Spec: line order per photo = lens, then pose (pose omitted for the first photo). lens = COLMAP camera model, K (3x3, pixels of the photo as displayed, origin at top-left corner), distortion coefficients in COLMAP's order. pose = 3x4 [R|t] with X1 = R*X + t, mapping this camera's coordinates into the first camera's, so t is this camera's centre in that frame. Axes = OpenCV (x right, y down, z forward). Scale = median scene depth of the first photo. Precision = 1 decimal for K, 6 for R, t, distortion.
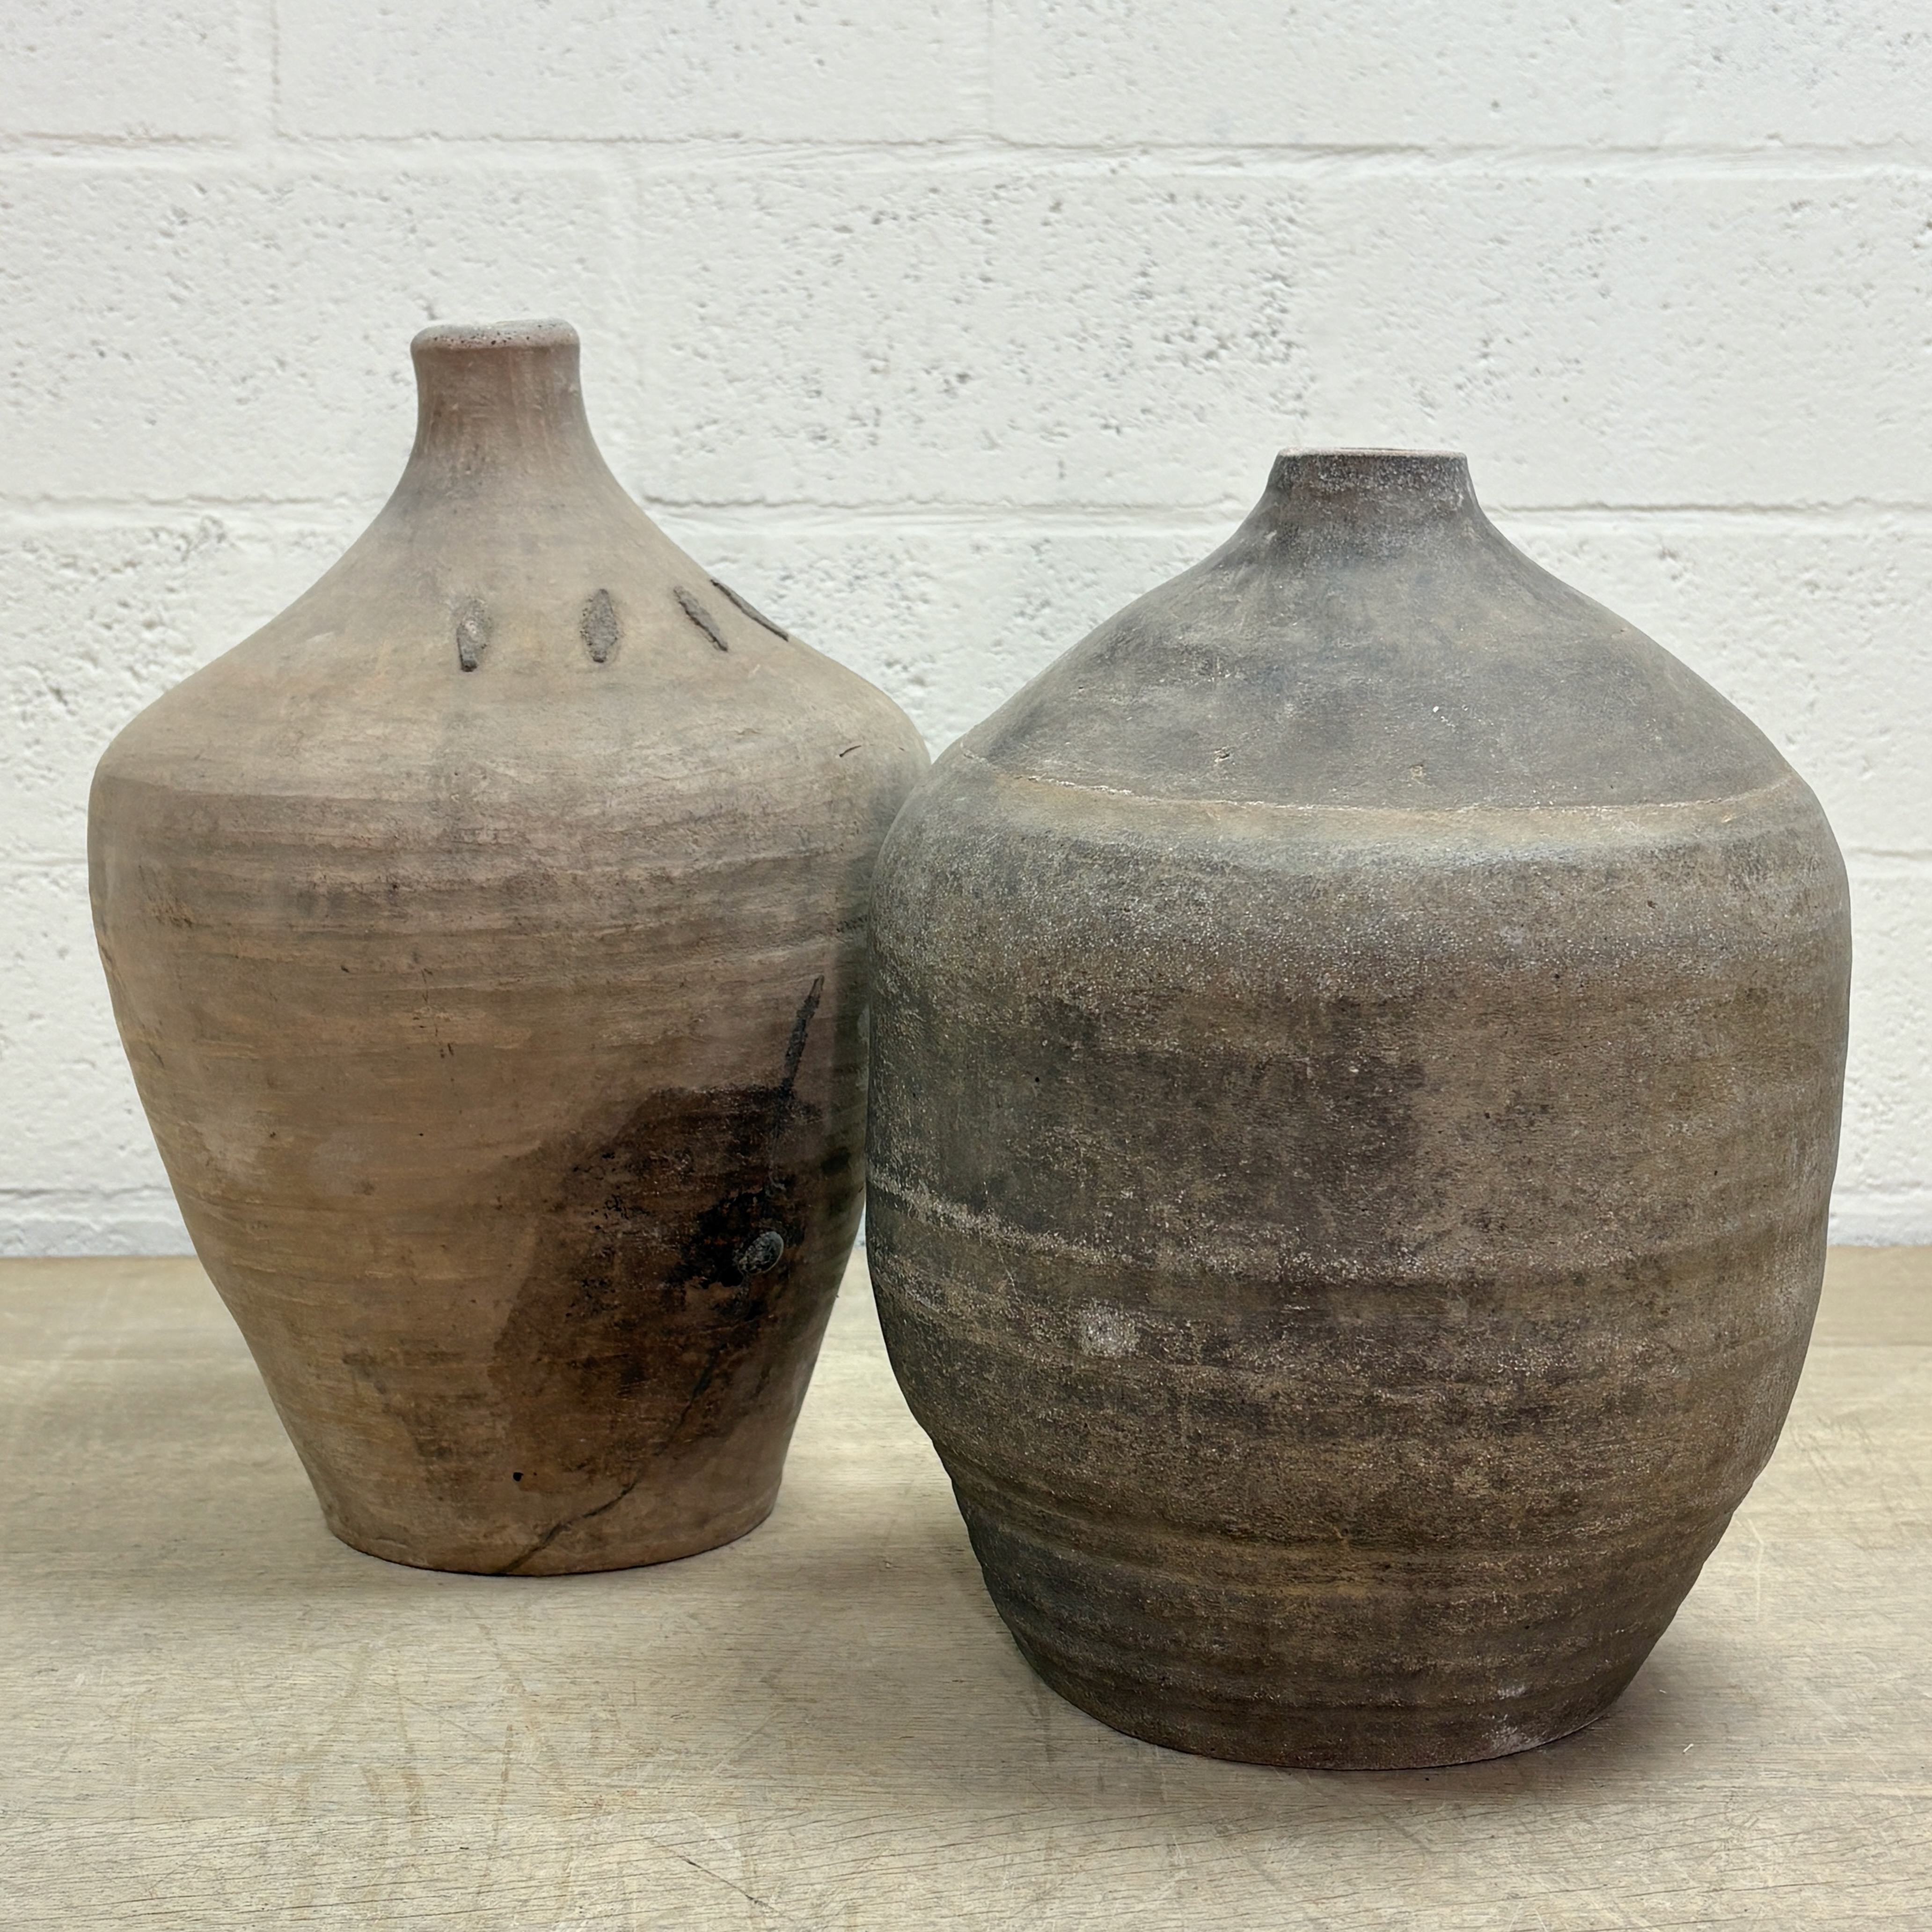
lens RADIAL K [[2710.2, 0, 955.9], [0, 2710.2, 973.5], [0, 0, 1]] dist [0.053614, 0.000000]
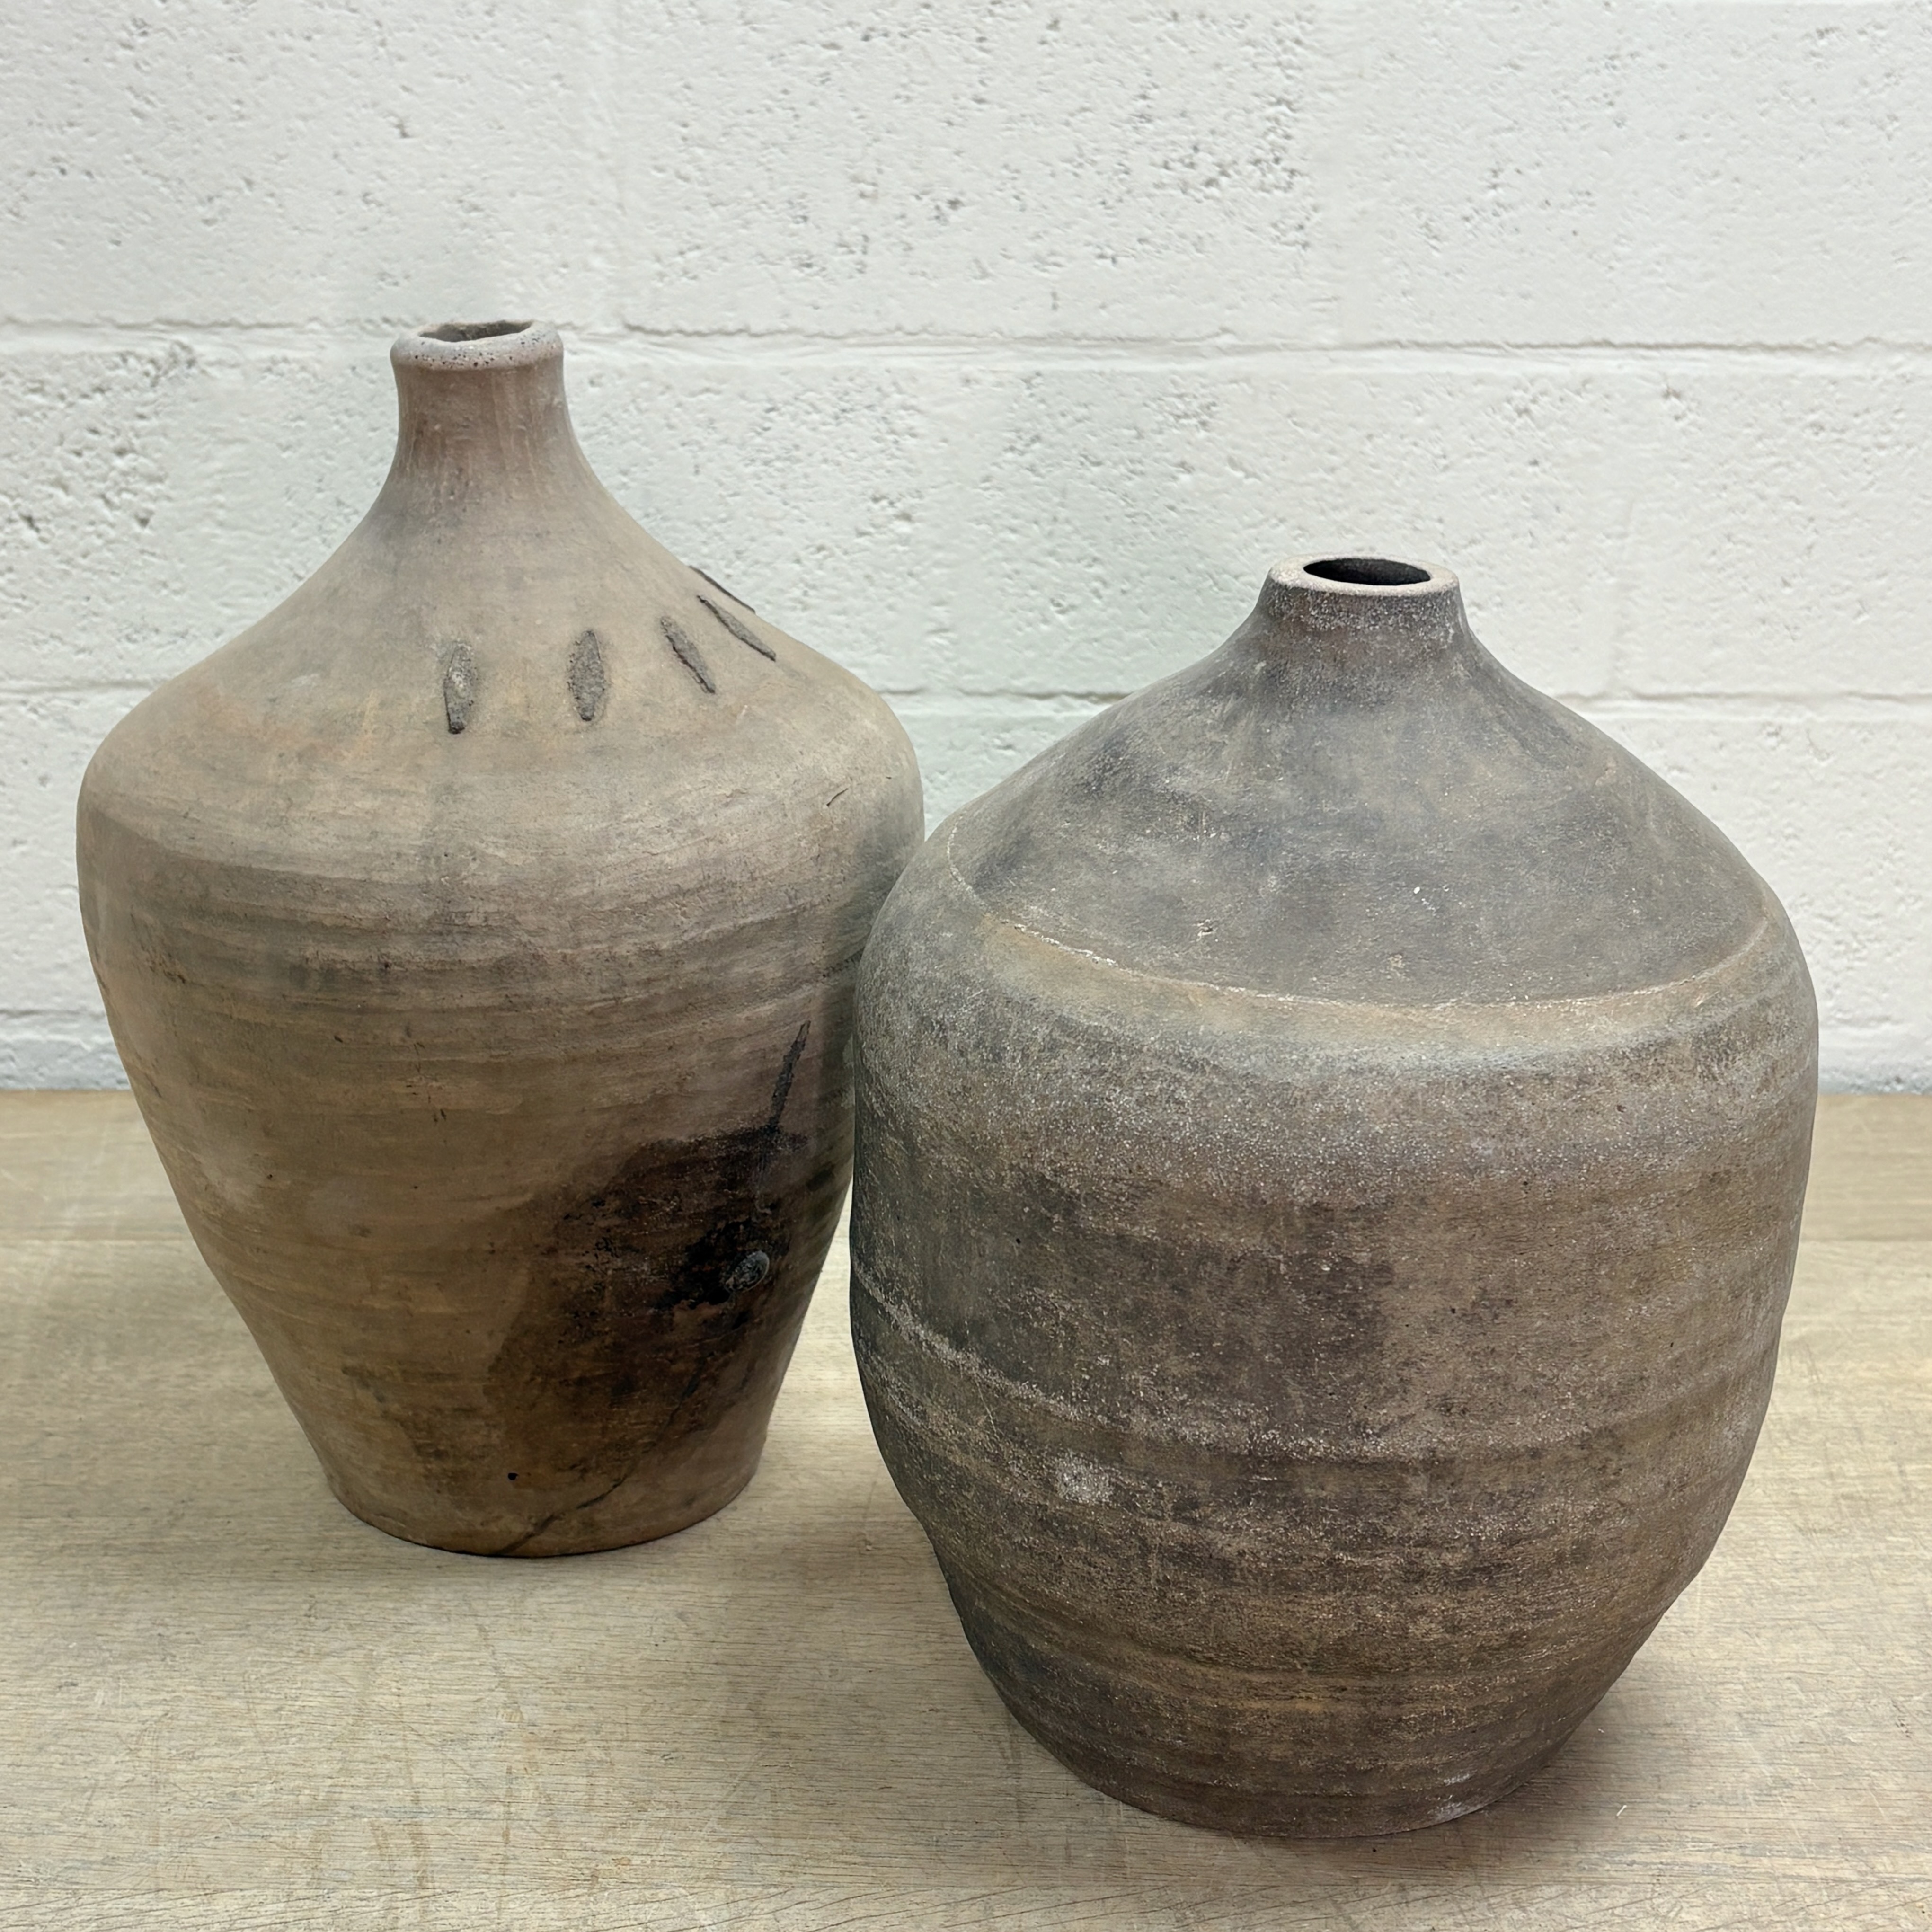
lens RADIAL K [[2710.2, 0, 955.4], [0, 2710.2, 1044.1], [0, 0, 1]] dist [0.053614, 0.000000]
pose [[0.999908, 0.011328, 0.007399, -0.001646], [-0.012250, 0.990128, 0.139631, -0.126372], [-0.005744, -0.139709, 0.990176, -0.005696]]
